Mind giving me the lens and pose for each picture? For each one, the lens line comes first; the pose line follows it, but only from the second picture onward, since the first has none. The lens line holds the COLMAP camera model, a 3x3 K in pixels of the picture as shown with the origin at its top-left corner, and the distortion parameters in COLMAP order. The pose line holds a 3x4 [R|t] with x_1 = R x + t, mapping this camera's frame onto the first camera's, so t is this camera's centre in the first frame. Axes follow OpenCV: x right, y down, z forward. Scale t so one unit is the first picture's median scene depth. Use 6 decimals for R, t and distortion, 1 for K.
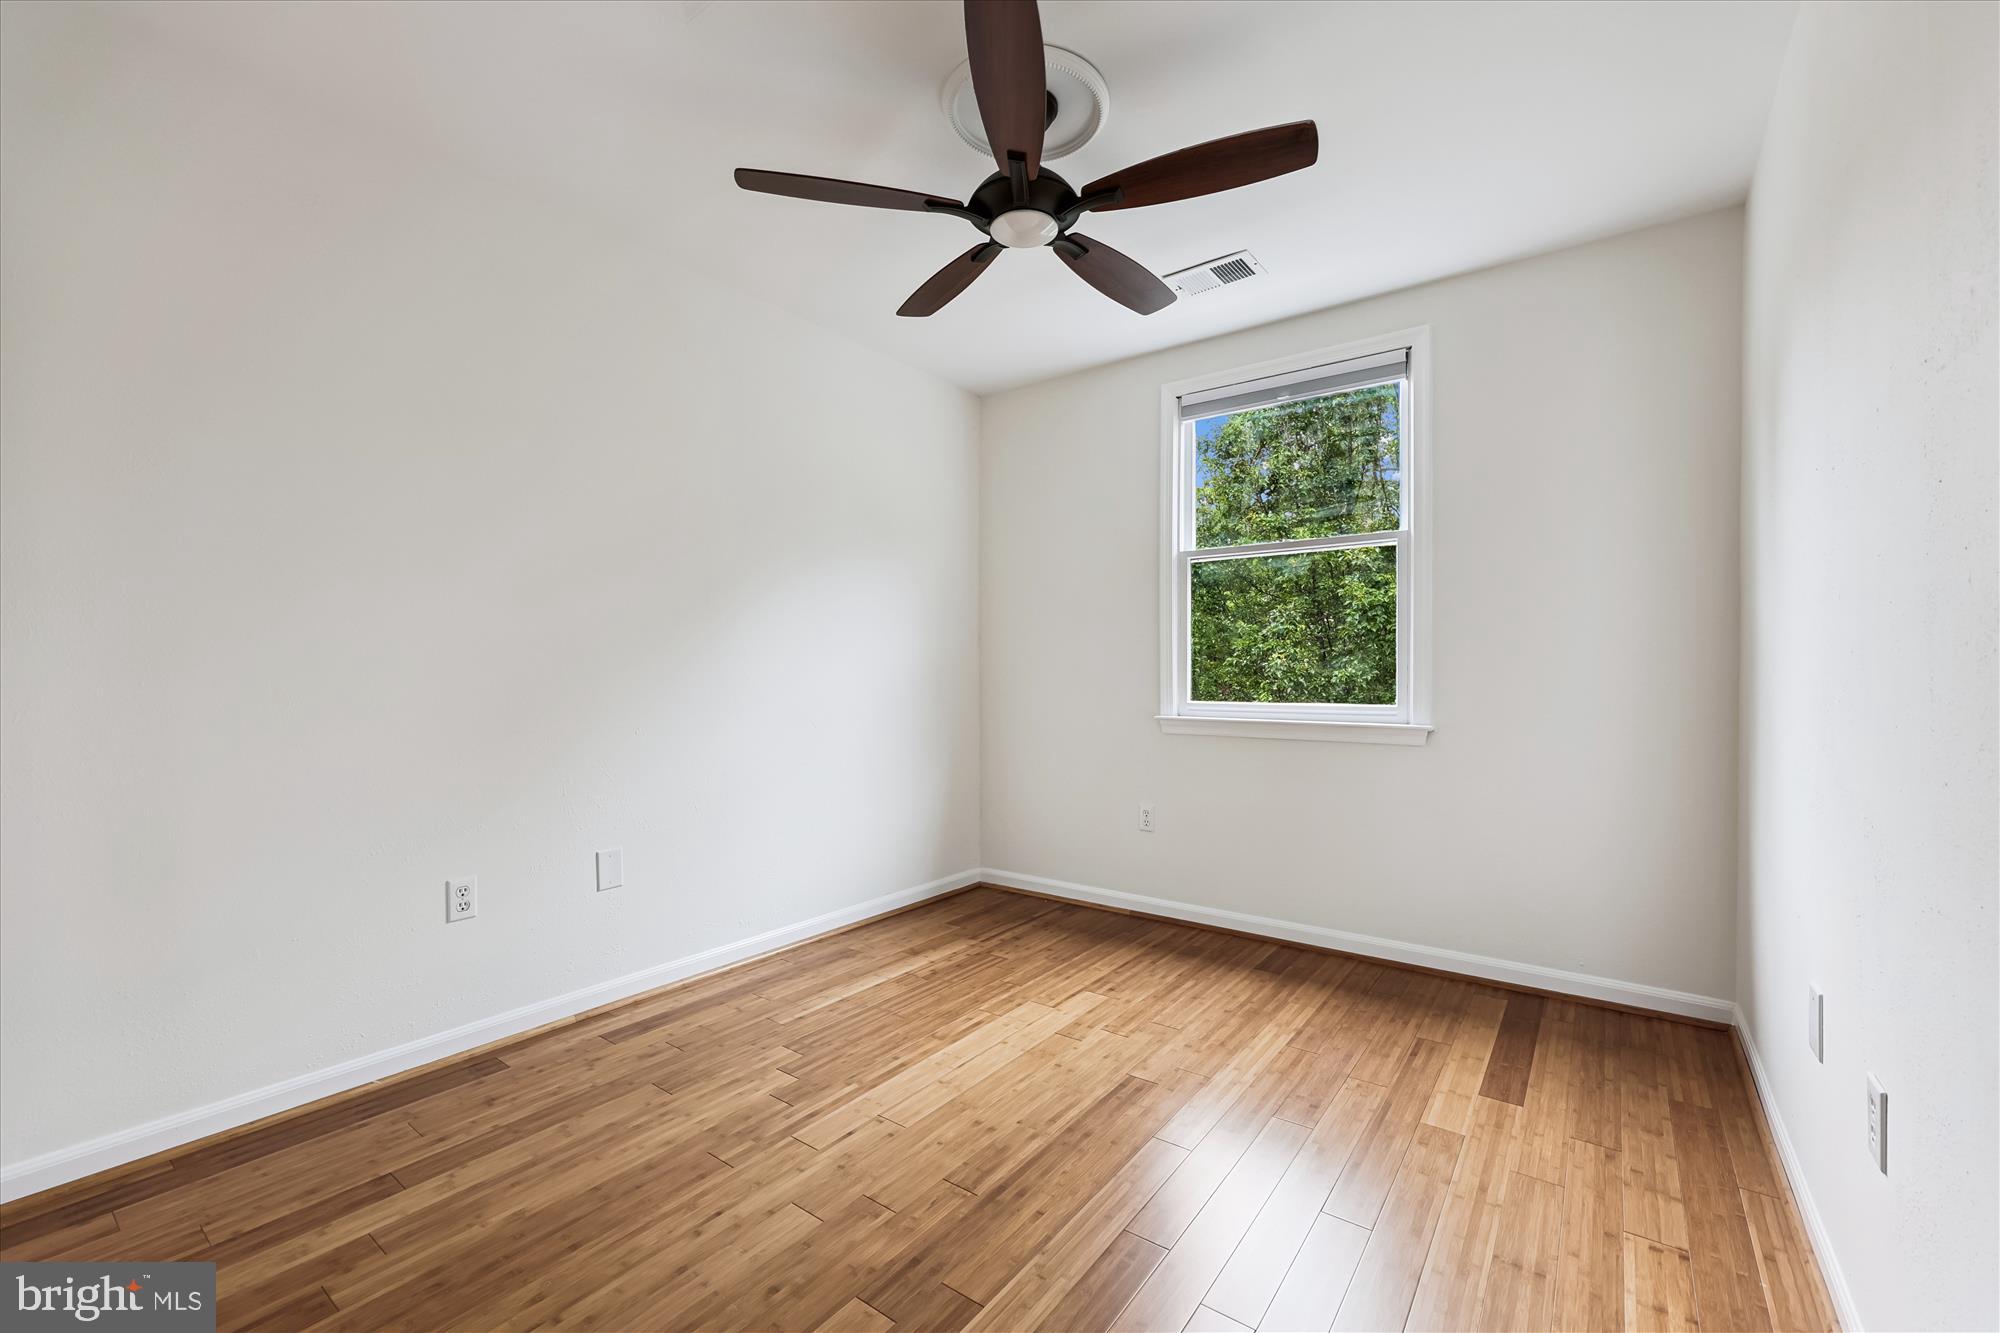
lens RADIAL K [[821.1, 0, 1008.9], [0, 821.1, 672.3], [0, 0, 1]] dist [0.001487, -0.001093]
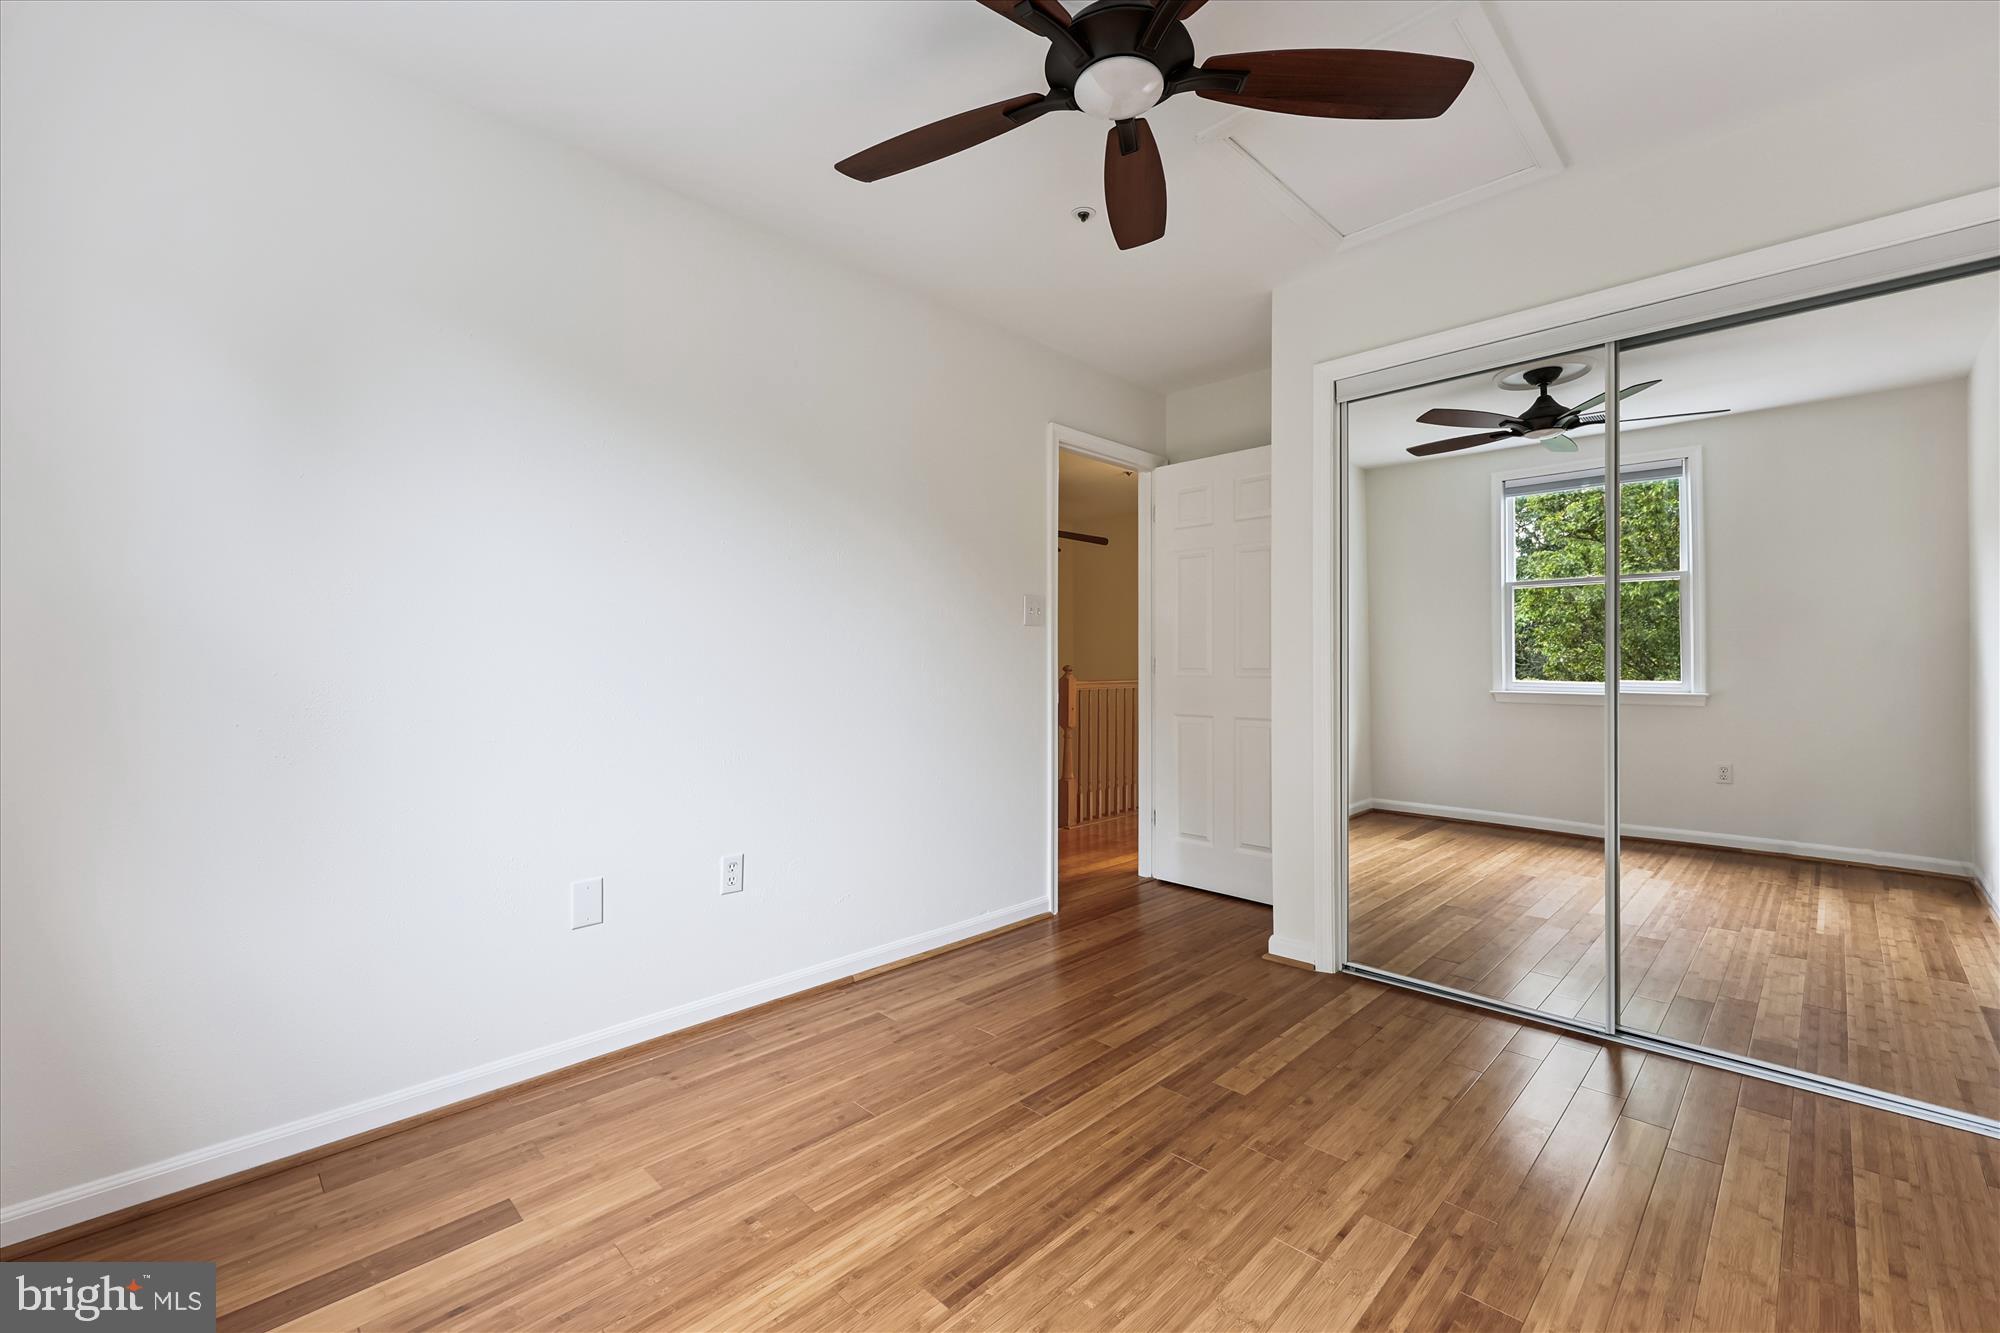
lens RADIAL K [[821.1, 0, 1006.1], [0, 821.1, 650.8], [0, 0, 1]] dist [0.001487, -0.001093]
pose [[-0.989073, 0.009312, 0.147132, 0.007021], [0.006454, 0.999781, -0.019893, 0.001148], [-0.147285, -0.018726, -0.988917, 1.506785]]
